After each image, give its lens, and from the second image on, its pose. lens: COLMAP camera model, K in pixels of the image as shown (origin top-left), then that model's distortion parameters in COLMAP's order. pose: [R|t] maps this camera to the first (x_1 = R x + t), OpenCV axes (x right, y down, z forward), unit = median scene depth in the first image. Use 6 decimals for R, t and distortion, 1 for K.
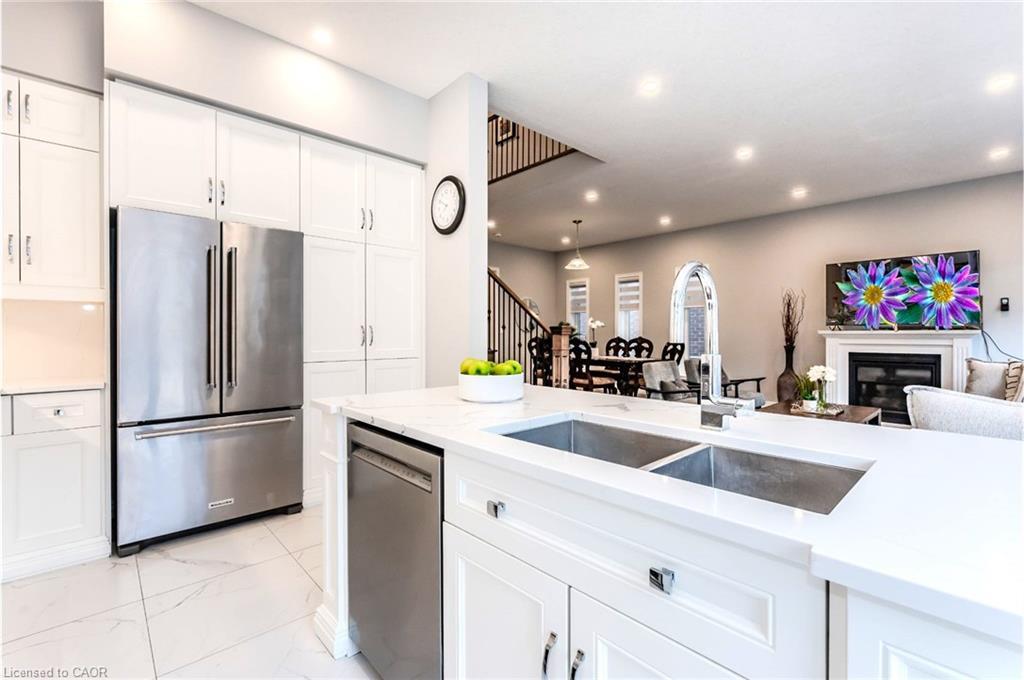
lens RADIAL K [[445.3, 0, 505.5], [0, 445.3, 340.4], [0, 0, 1]] dist [-0.003590, 0.000584]
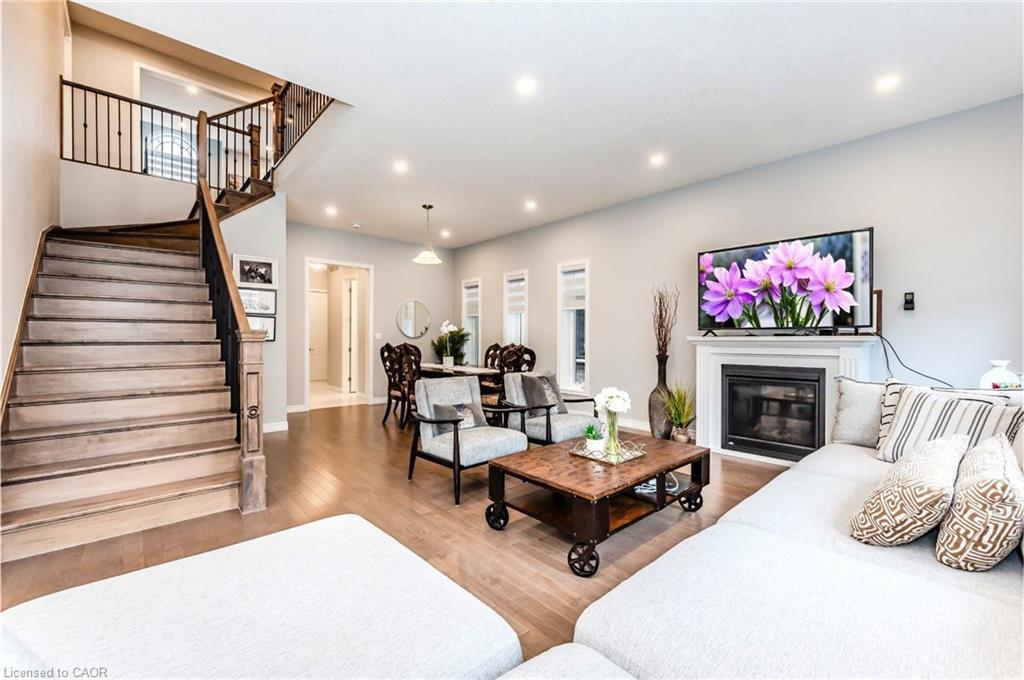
lens RADIAL K [[418.0, 0, 519.2], [0, 418.0, 338.2], [0, 0, 1]] dist [0.000648, -0.000521]
pose [[0.999967, 0.001021, 0.008044, 0.411610], [-0.000870, 0.999824, -0.018764, -0.004399], [-0.008062, 0.018756, 0.999792, 0.268316]]
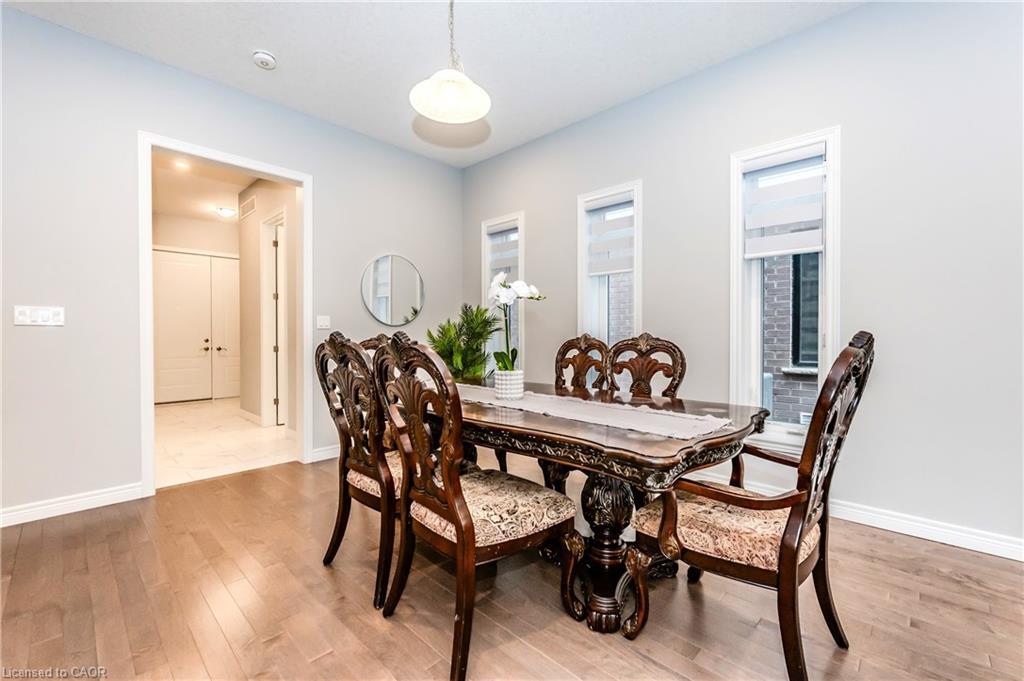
lens RADIAL K [[418.0, 0, 514.6], [0, 418.0, 340.5], [0, 0, 1]] dist [0.000648, -0.000521]
pose [[0.996791, -0.004141, 0.079936, 0.227610], [0.004503, 0.999980, -0.004344, -0.002658], [-0.079916, 0.004690, 0.996791, 0.898843]]
